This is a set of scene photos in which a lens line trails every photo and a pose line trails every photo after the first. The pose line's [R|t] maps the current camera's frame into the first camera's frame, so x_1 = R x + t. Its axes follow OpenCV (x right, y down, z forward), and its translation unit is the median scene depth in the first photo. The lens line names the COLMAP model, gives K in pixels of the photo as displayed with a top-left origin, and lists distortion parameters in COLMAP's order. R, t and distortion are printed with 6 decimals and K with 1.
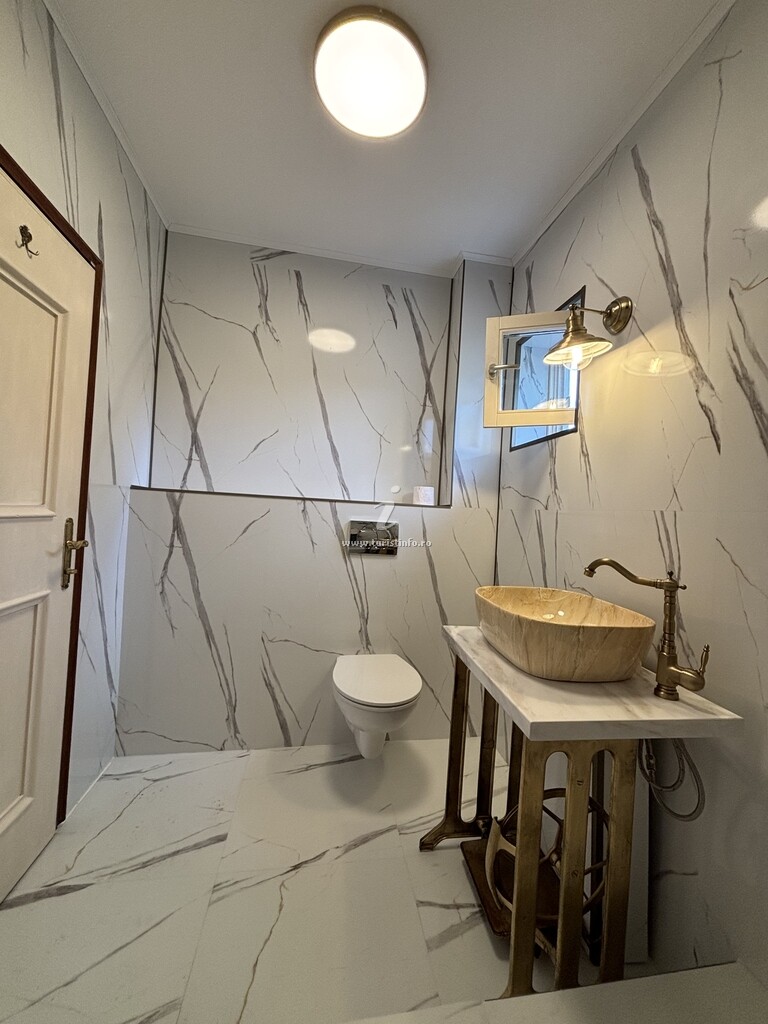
lens RADIAL K [[410.8, 0, 386.1], [0, 410.8, 508.1], [0, 0, 1]] dist [-0.003899, -0.000336]
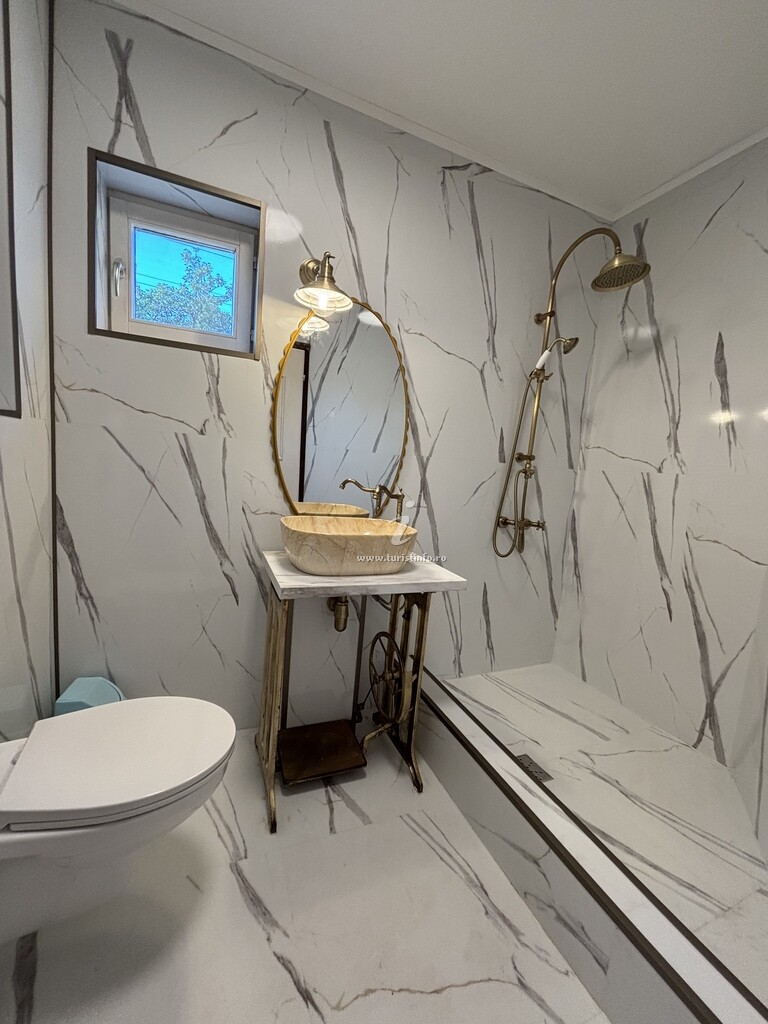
lens RADIAL K [[410.8, 0, 383.1], [0, 410.8, 509.5], [0, 0, 1]] dist [-0.003899, -0.000336]
pose [[-0.226555, -0.188798, 0.955525, -0.794902], [-0.096911, 0.980535, 0.170762, -0.037963], [-0.969165, -0.053914, -0.240442, 1.167102]]
